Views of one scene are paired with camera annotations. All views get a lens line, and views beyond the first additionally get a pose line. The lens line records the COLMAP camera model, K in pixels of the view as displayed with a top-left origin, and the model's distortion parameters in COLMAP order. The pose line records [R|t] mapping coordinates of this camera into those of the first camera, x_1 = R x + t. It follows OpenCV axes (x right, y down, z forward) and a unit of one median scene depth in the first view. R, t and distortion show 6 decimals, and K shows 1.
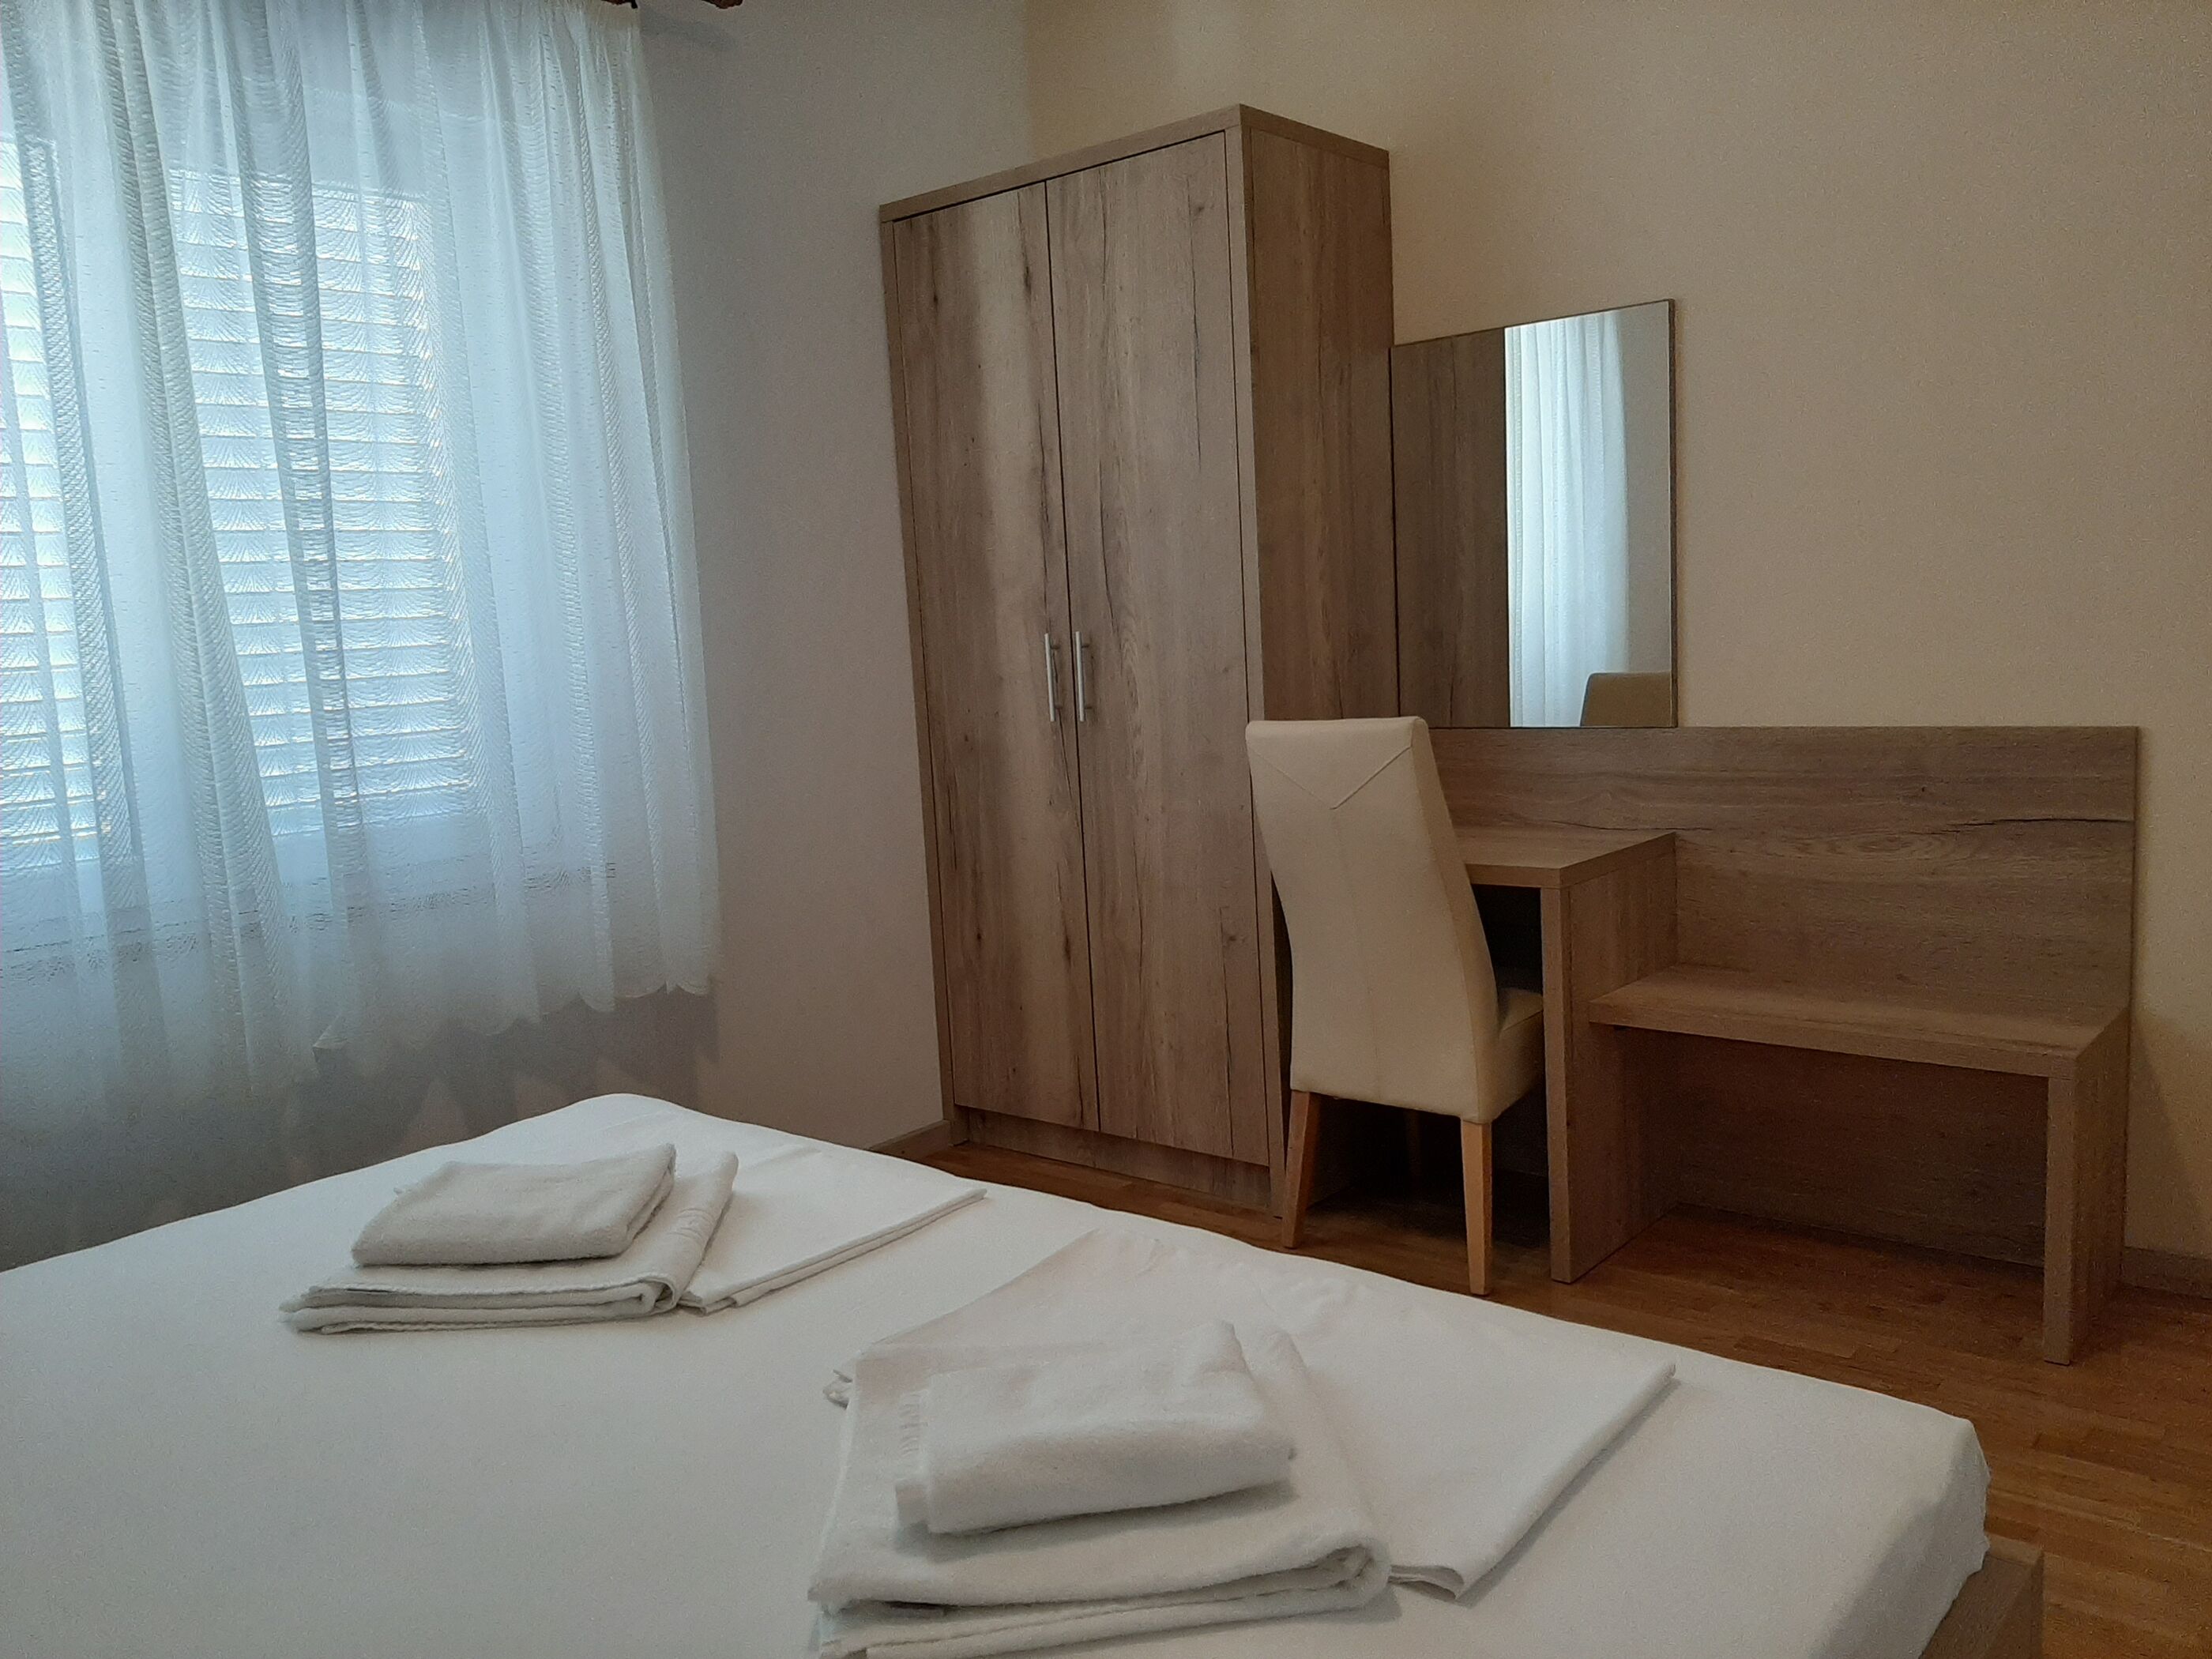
lens RADIAL K [[1762.5, 0, 1109.7], [0, 1762.5, 848.1], [0, 0, 1]] dist [0.057315, -0.116732]
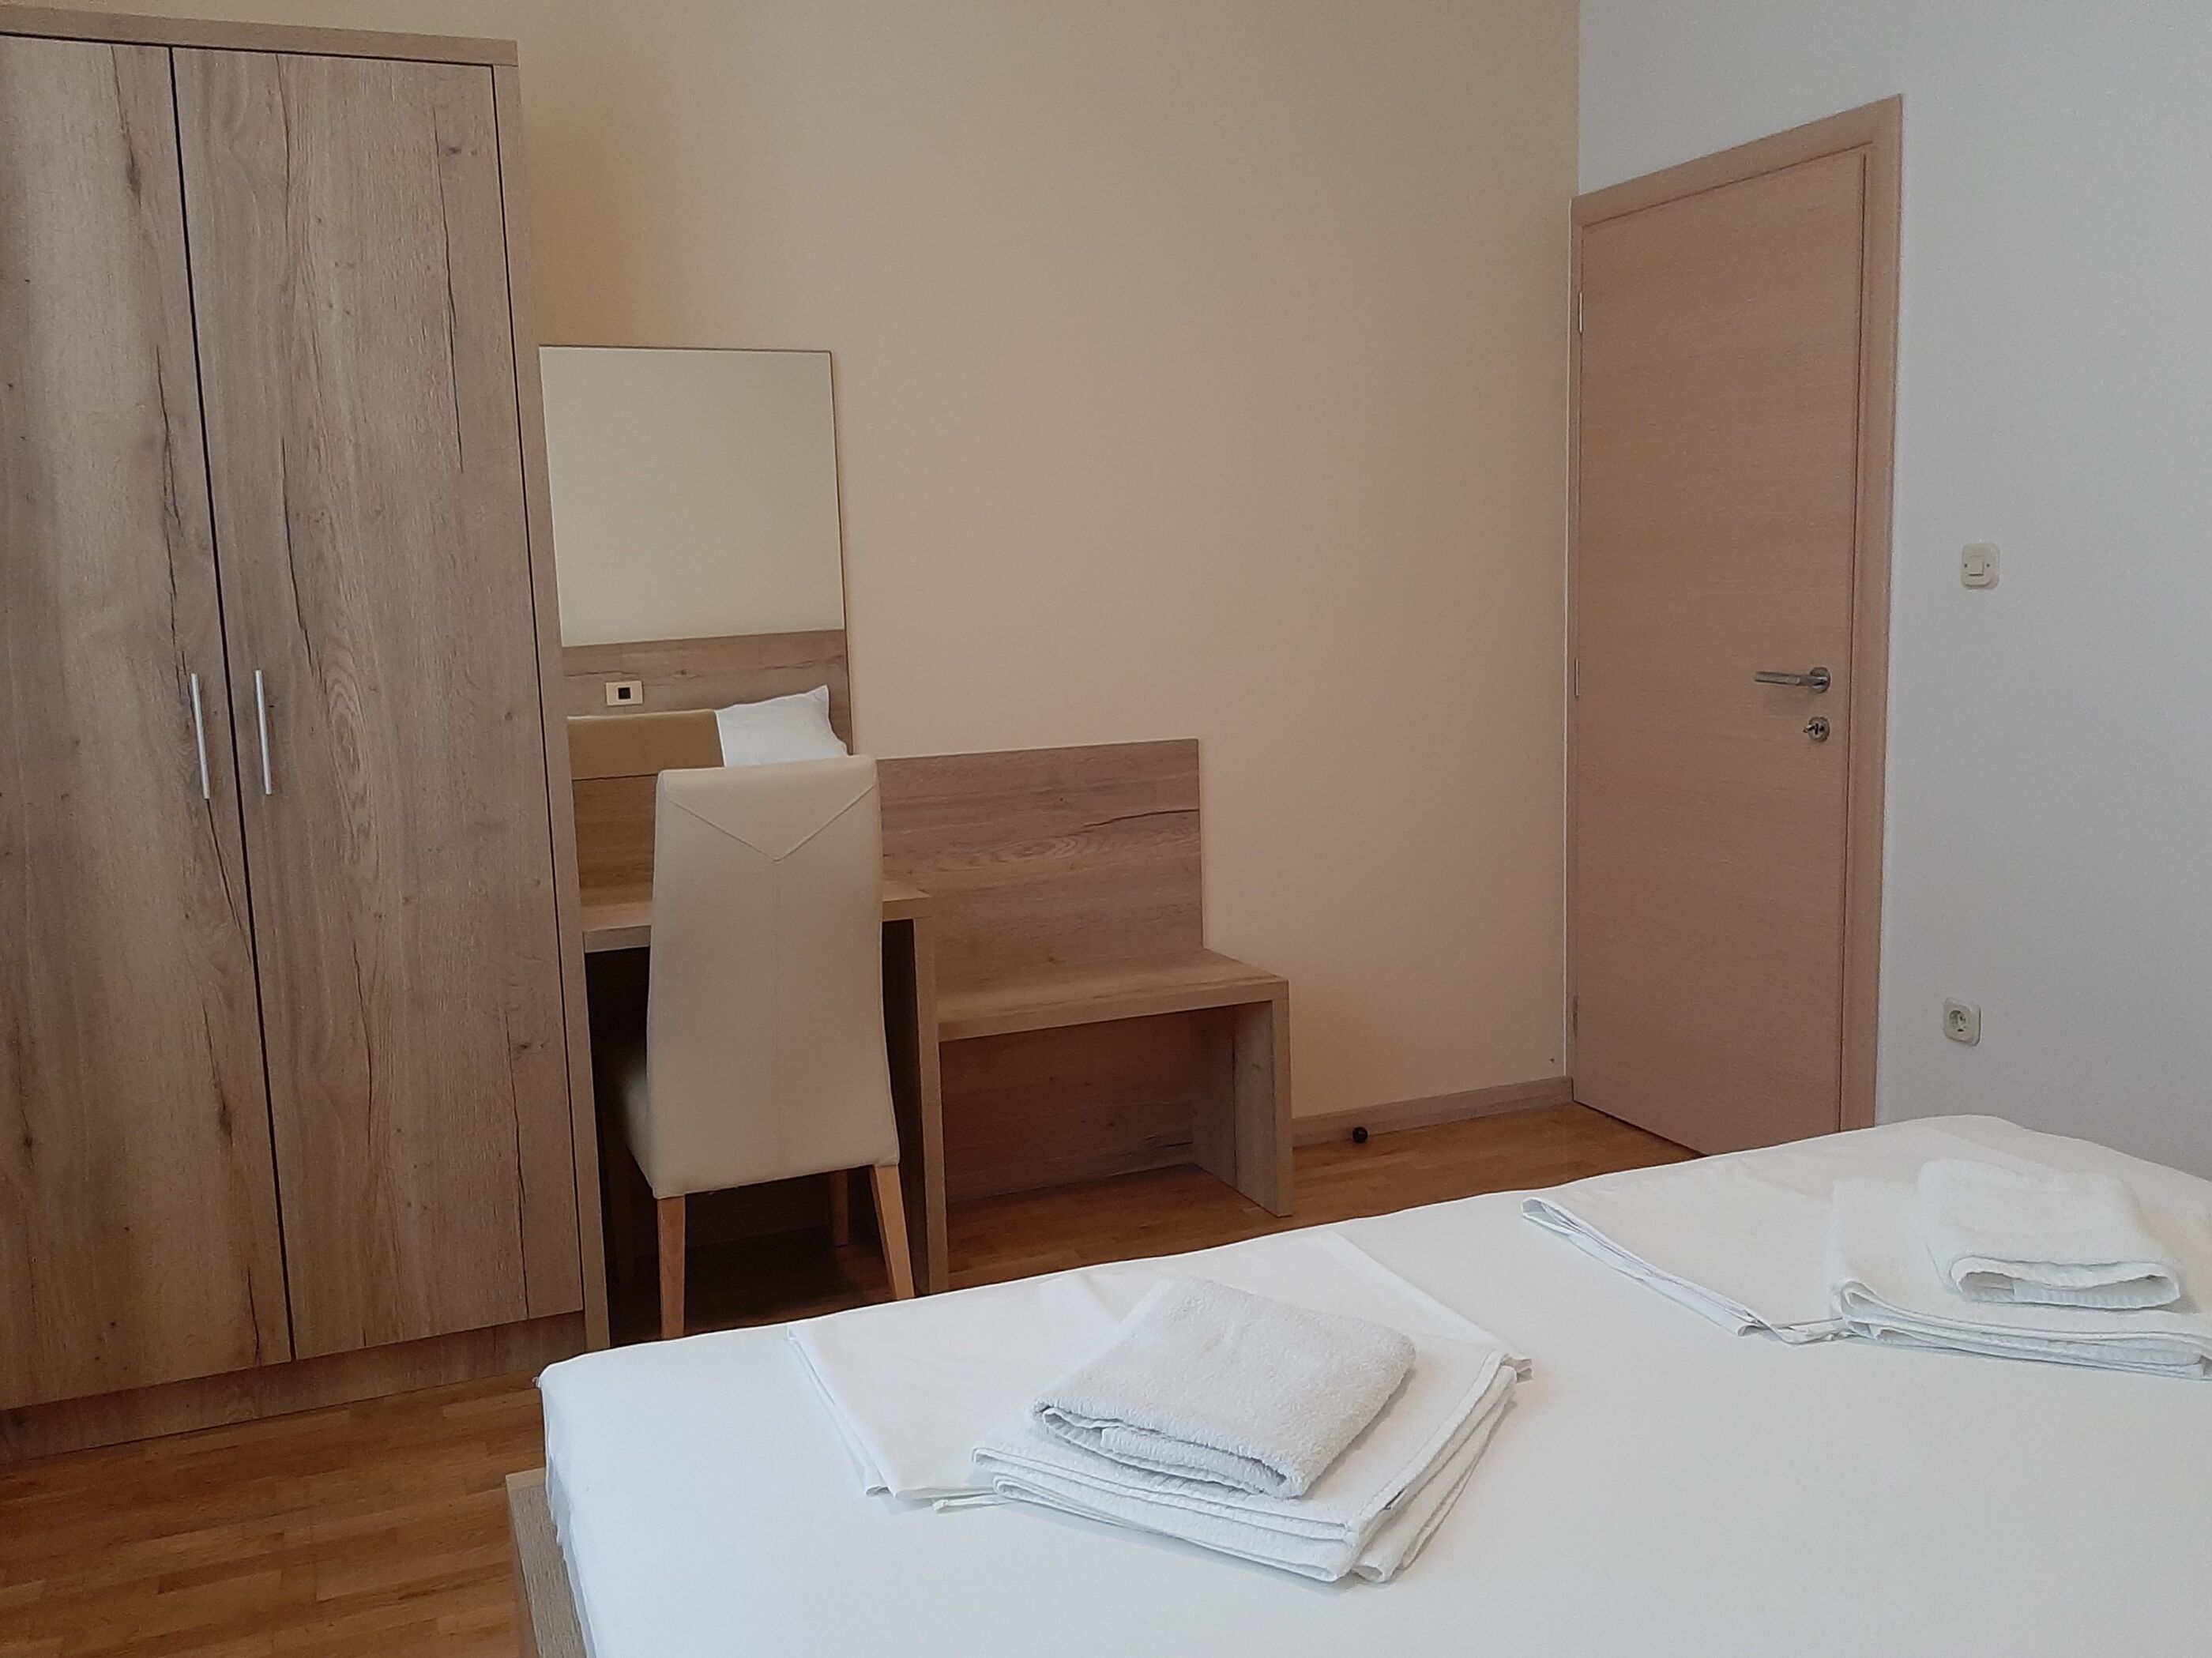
lens RADIAL K [[1762.4, 0, 1114.0], [0, 1762.4, 807.1], [0, 0, 1]] dist [0.057315, -0.116732]
pose [[0.451759, -0.065849, 0.889707, -0.515593], [0.126469, 0.991928, 0.009198, -0.030080], [-0.883130, 0.108365, 0.456440, 0.368646]]
